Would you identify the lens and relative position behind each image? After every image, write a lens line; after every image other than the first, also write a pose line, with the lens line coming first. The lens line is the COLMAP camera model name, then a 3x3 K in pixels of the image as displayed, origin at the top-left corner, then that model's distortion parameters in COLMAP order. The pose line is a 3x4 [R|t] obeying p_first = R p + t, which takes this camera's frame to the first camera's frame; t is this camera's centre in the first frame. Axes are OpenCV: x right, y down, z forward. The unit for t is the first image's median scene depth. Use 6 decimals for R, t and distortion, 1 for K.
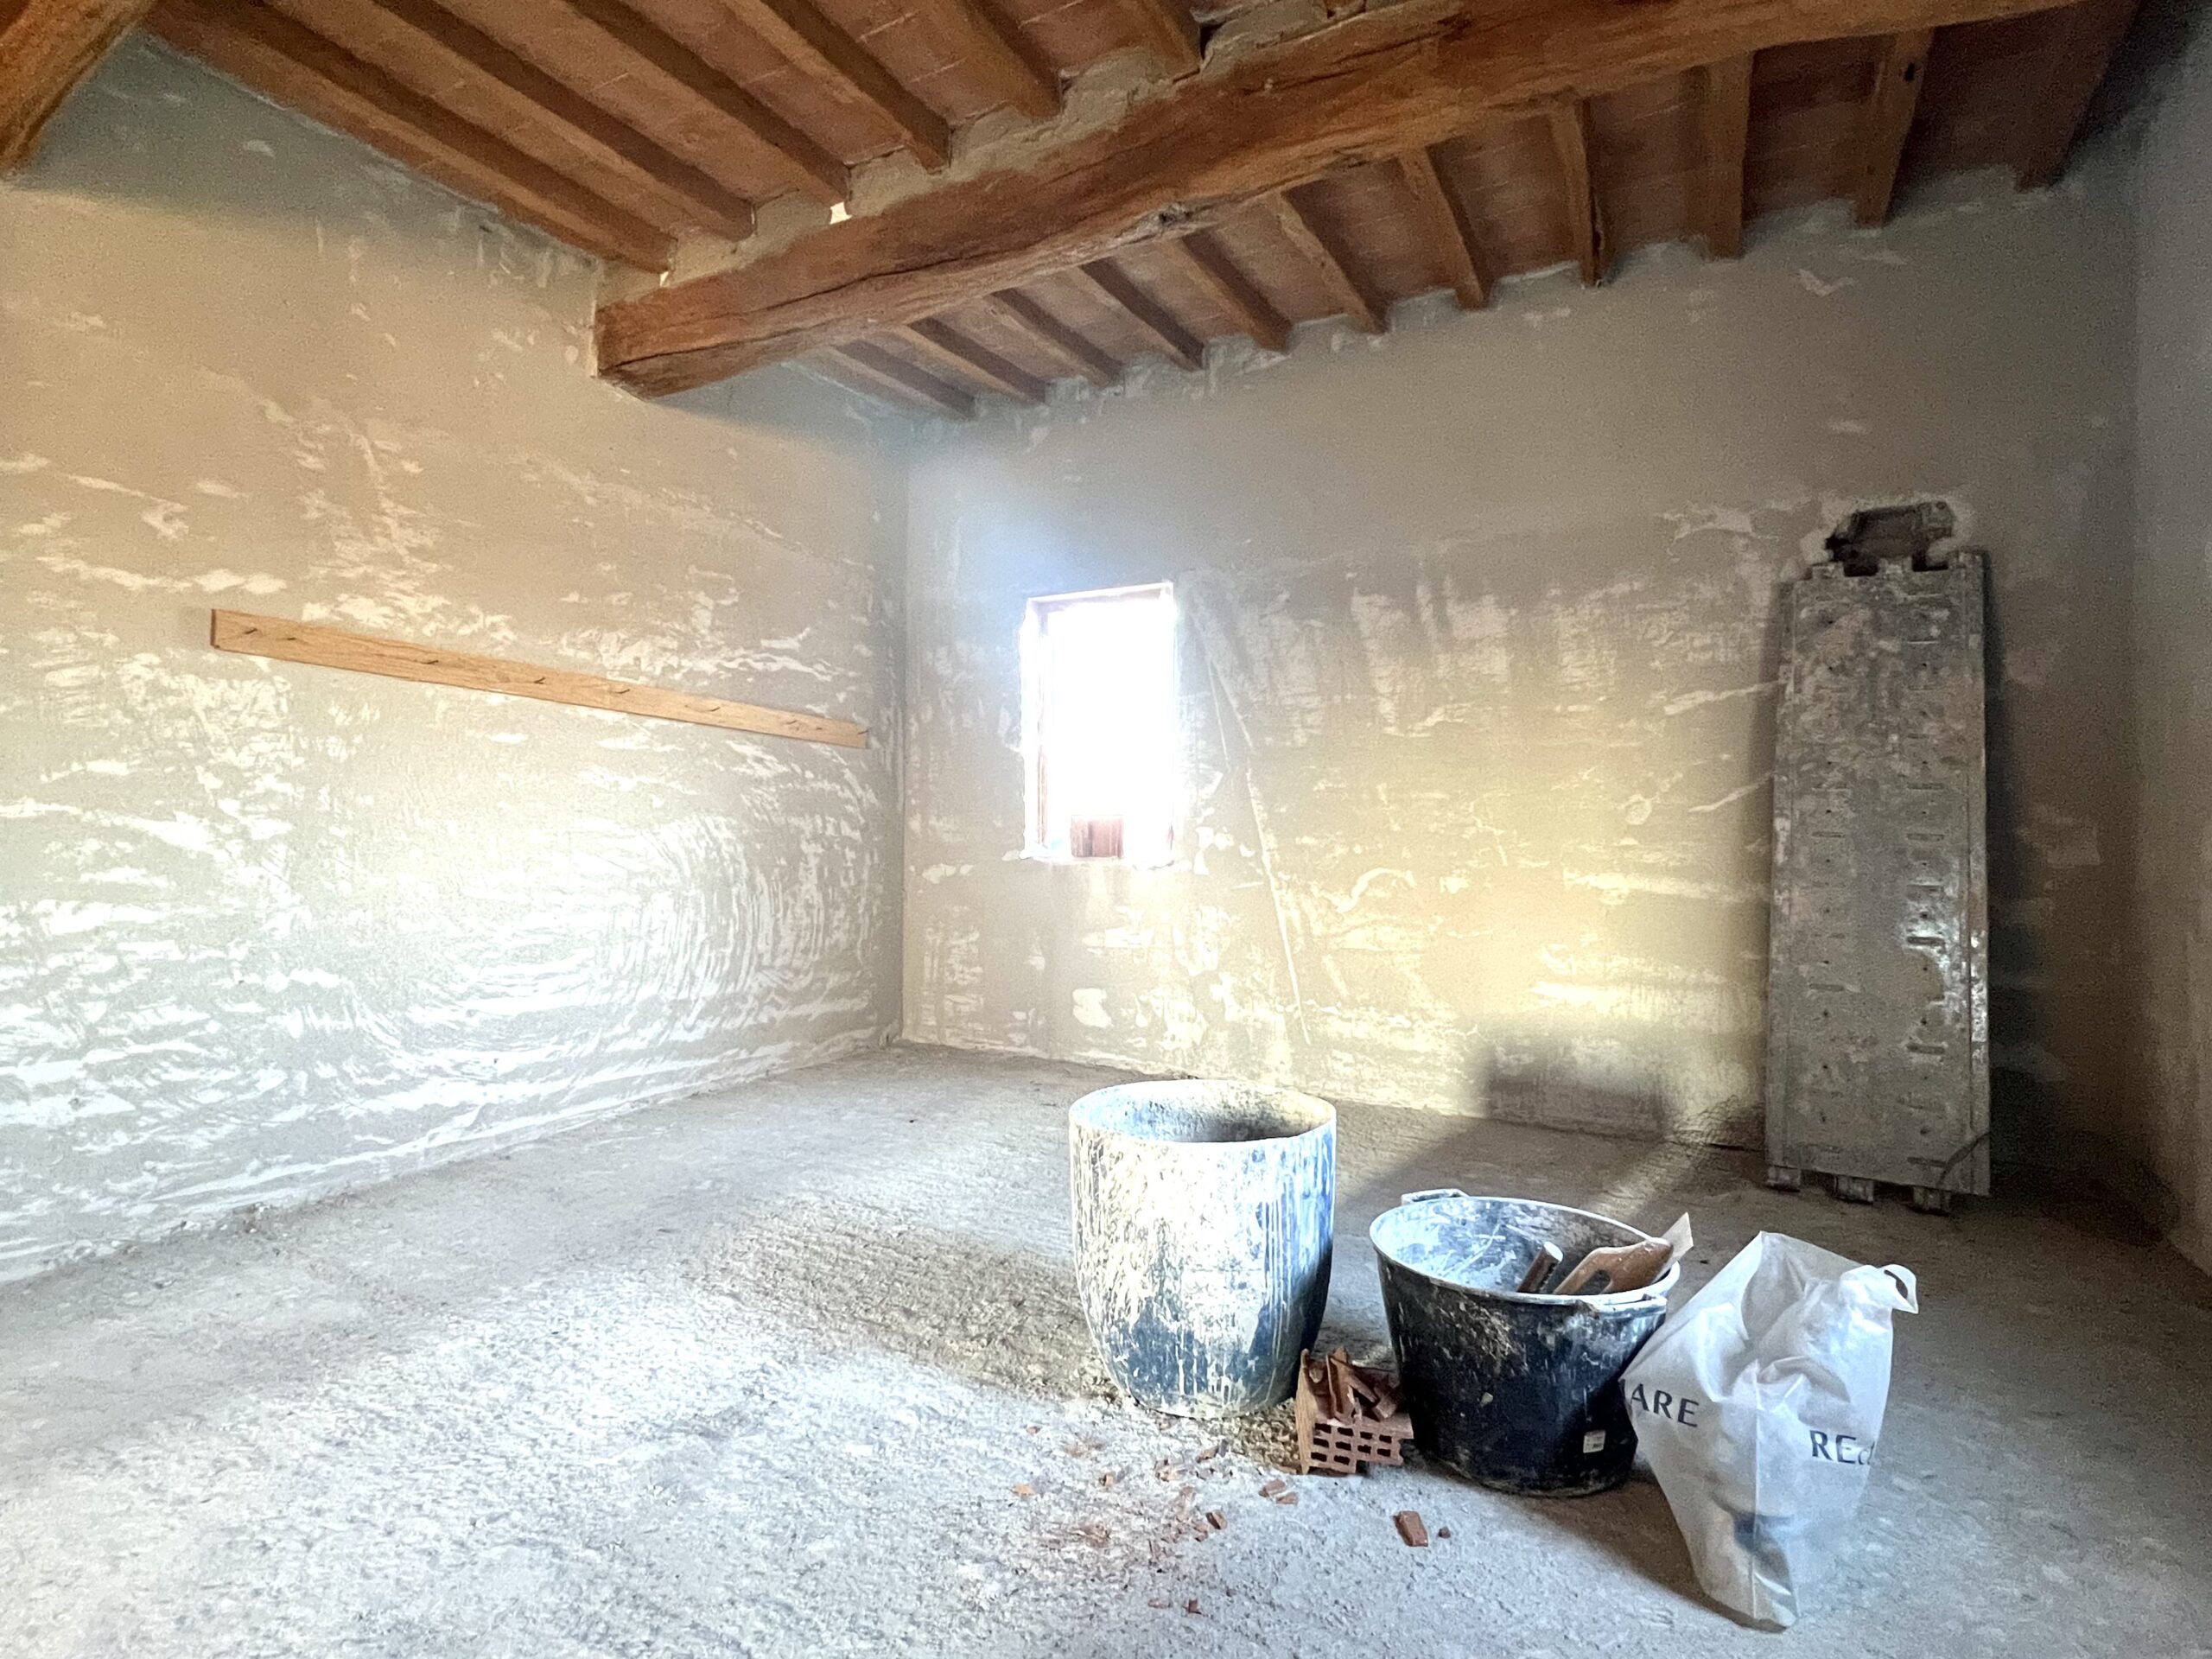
lens RADIAL K [[1108.4, 0, 1099.2], [0, 1108.4, 831.8], [0, 0, 1]] dist [-0.001954, -0.000408]
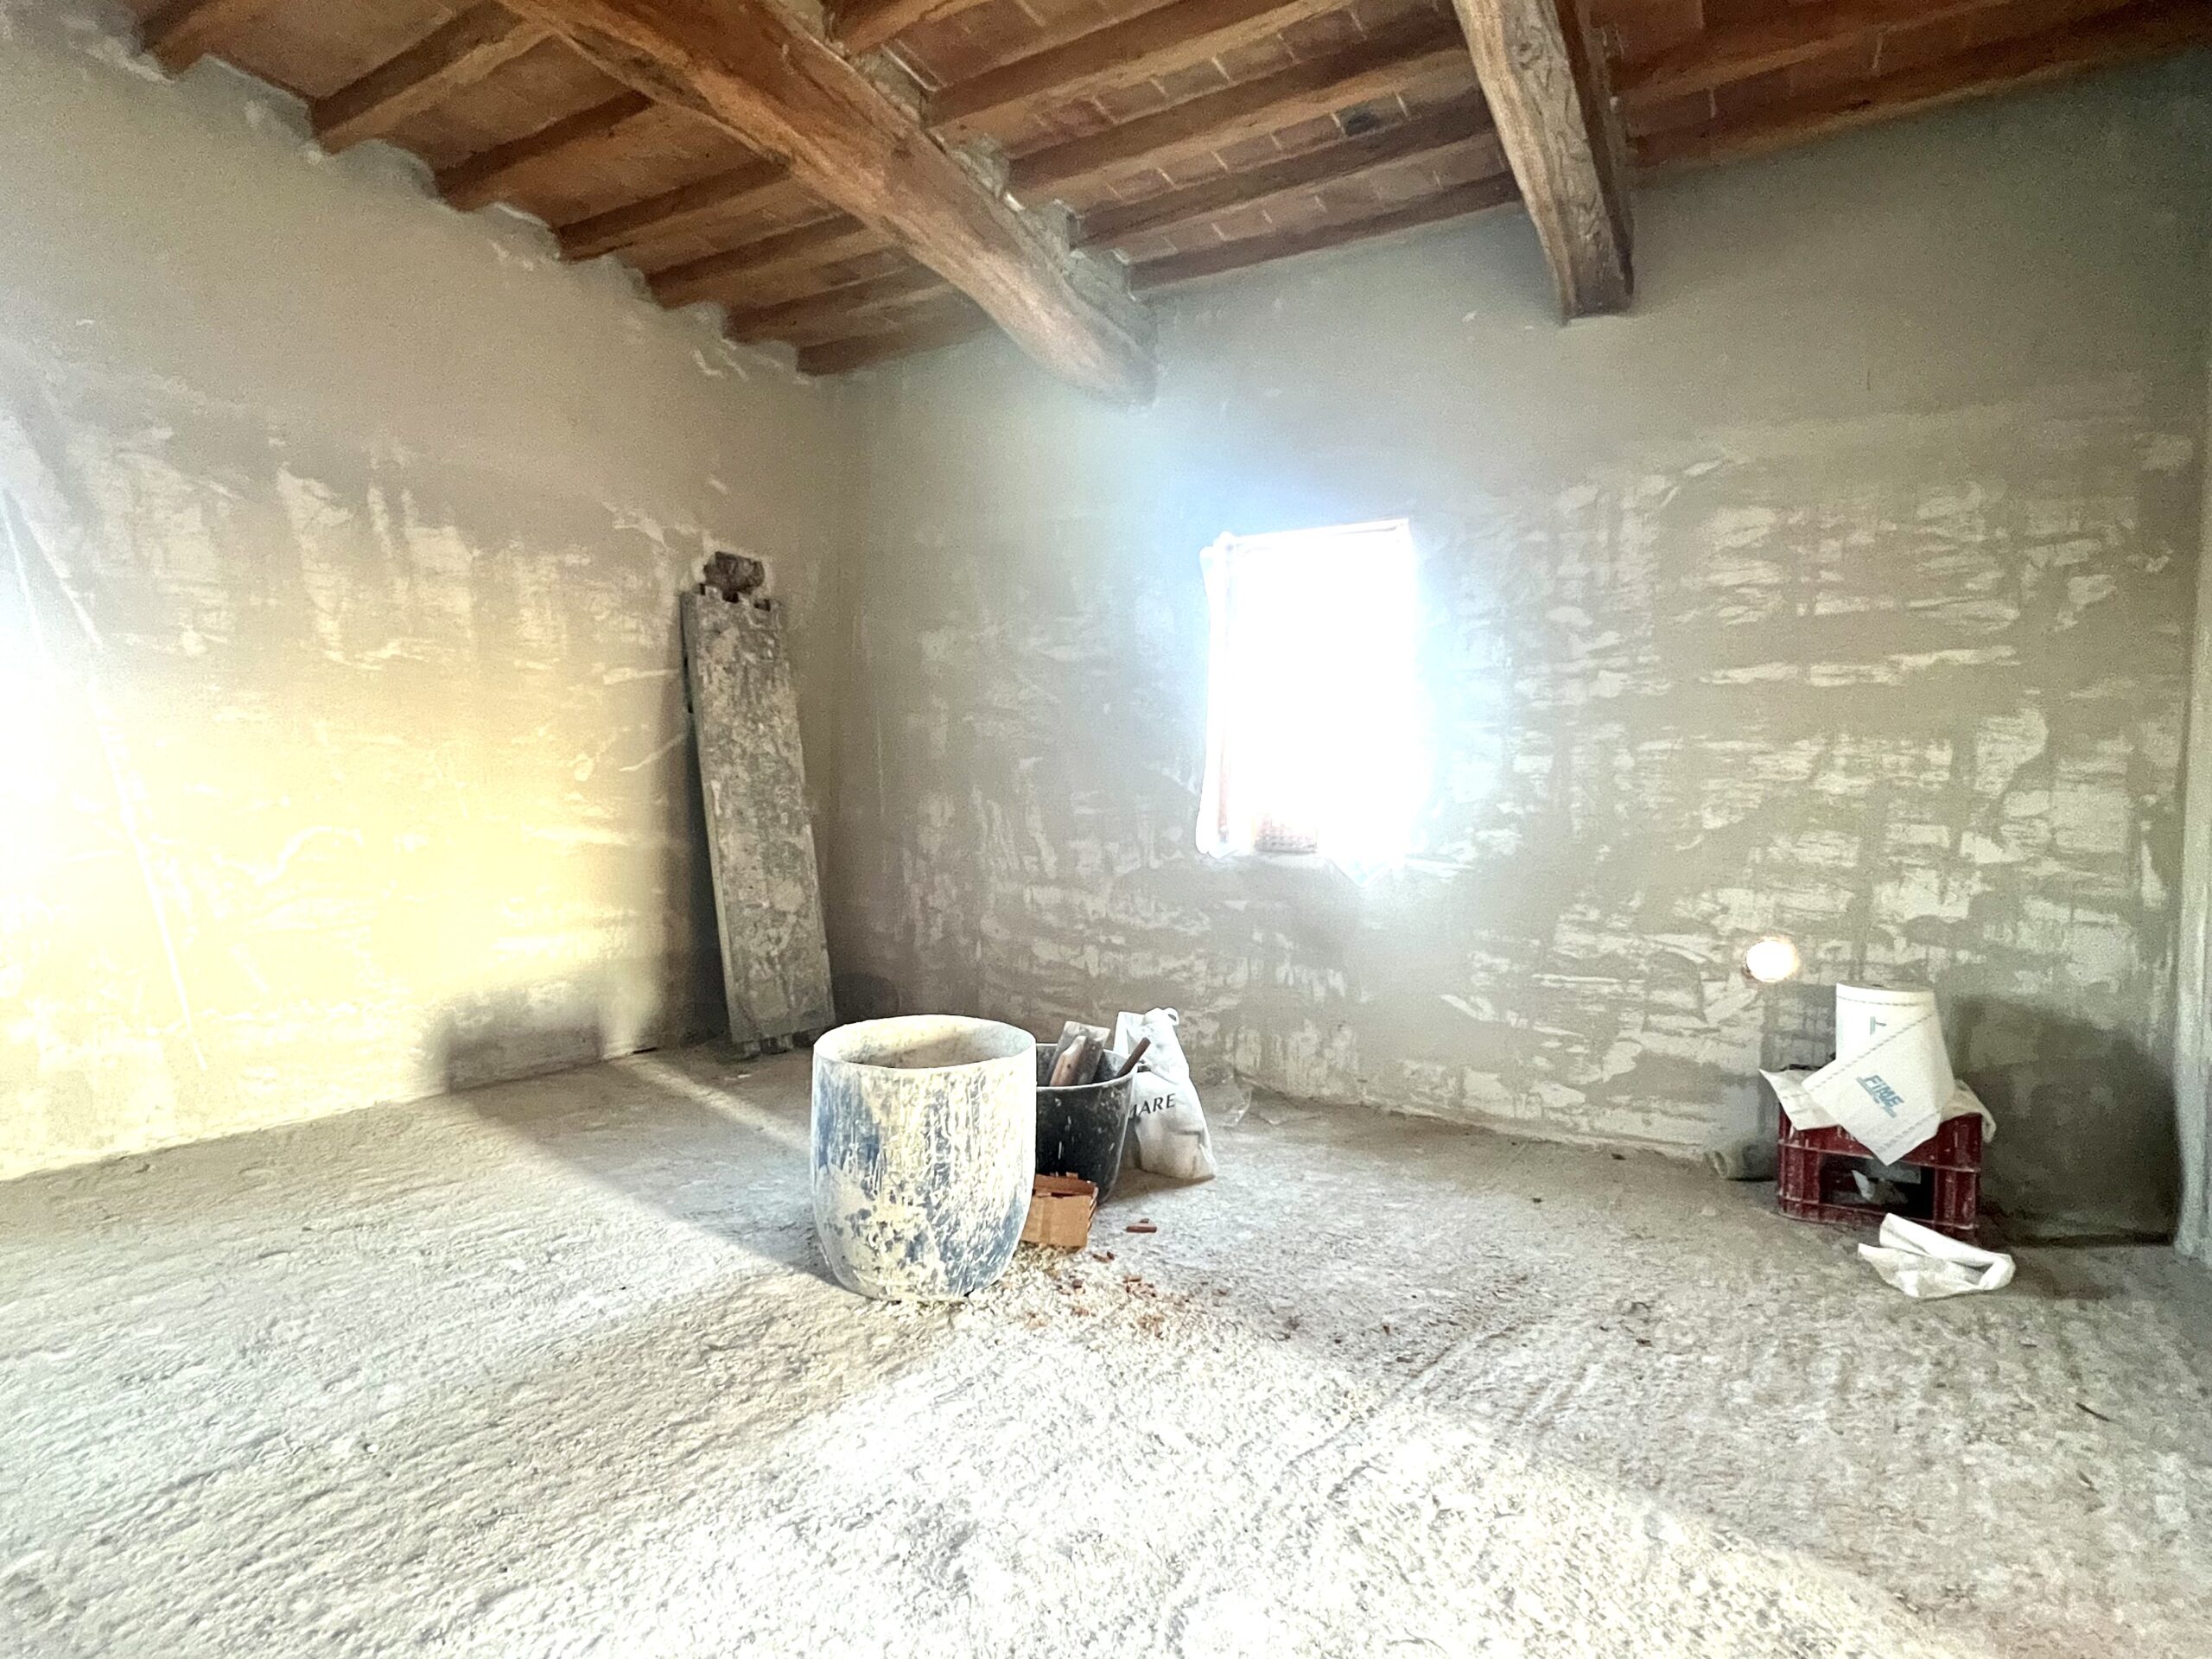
lens RADIAL K [[1108.4, 0, 1099.2], [0, 1108.4, 831.8], [0, 0, 1]] dist [-0.001954, -0.000408]
pose [[0.021184, -0.025772, 0.999443, -0.602459], [-0.026292, 0.999308, 0.026326, 0.001449], [-0.999430, -0.026835, 0.020492, 0.470158]]
